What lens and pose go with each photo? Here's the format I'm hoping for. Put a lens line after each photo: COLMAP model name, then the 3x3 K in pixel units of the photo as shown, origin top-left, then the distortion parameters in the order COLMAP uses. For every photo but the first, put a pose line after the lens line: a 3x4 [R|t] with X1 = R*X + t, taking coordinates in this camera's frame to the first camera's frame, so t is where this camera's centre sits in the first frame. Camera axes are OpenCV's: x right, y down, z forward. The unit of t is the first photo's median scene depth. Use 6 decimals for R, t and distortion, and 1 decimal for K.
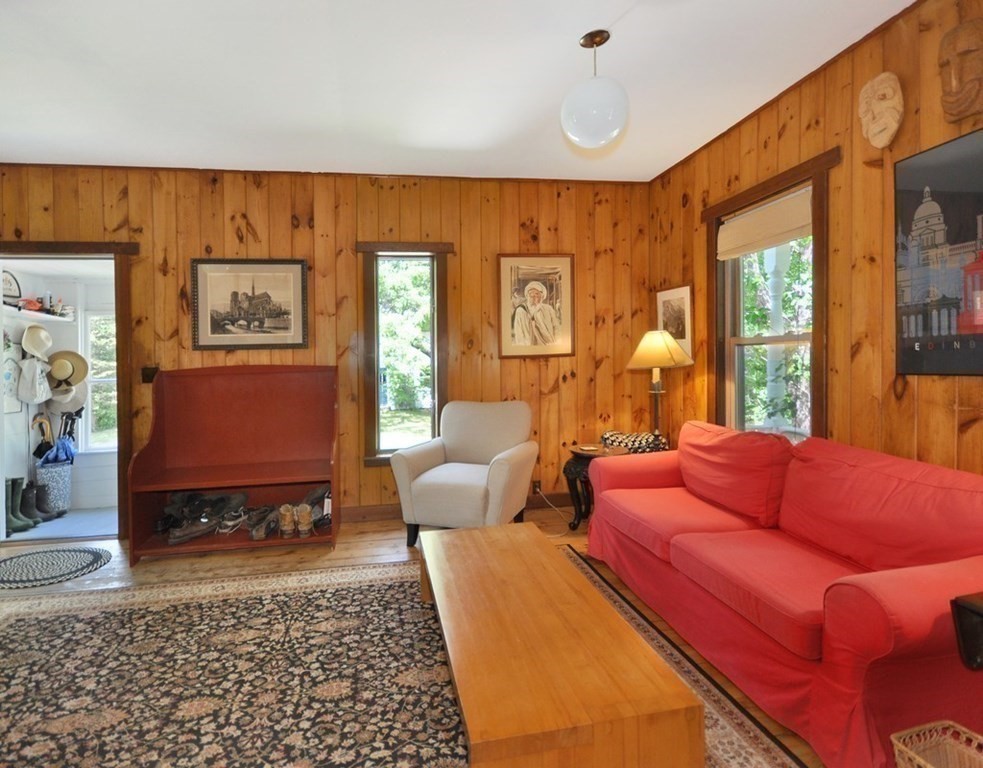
lens RADIAL K [[527.0, 0, 491.5], [0, 527.0, 384.0], [0, 0, 1]] dist [-0.002502, -0.000445]
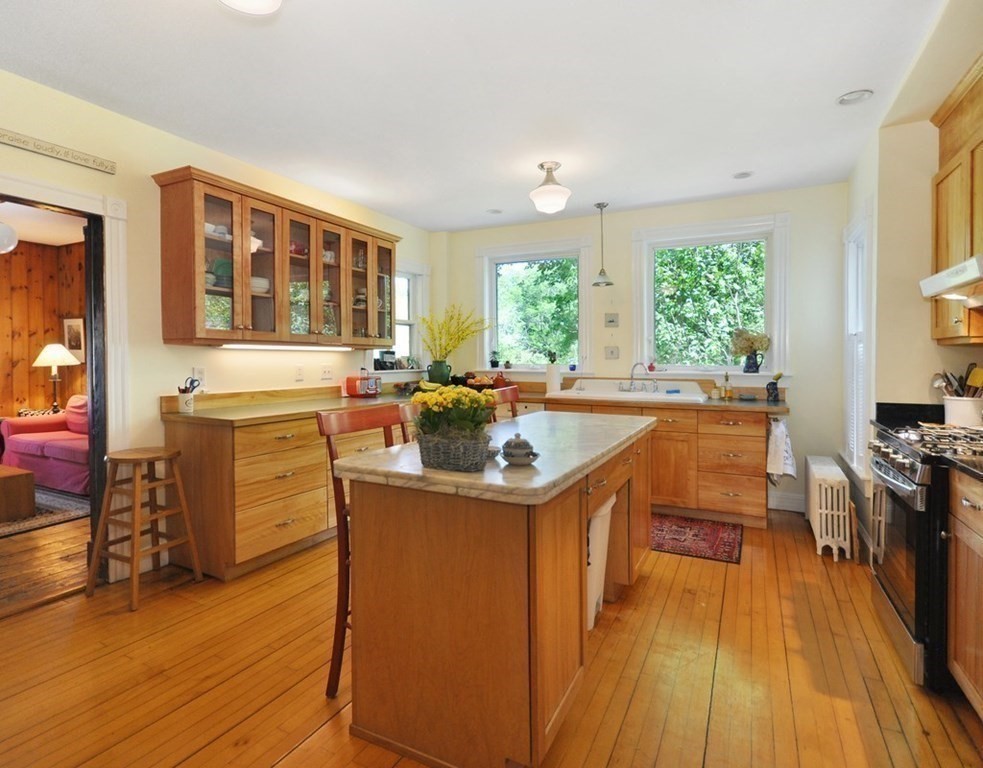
lens RADIAL K [[519.5, 0, 486.1], [0, 519.5, 386.3], [0, 0, 1]] dist [-0.005030, -0.001816]
pose [[0.630508, -0.007508, 0.776146, -0.086922], [0.017268, 0.999841, -0.004355, 0.052831], [-0.775991, 0.016149, 0.630538, -0.922233]]
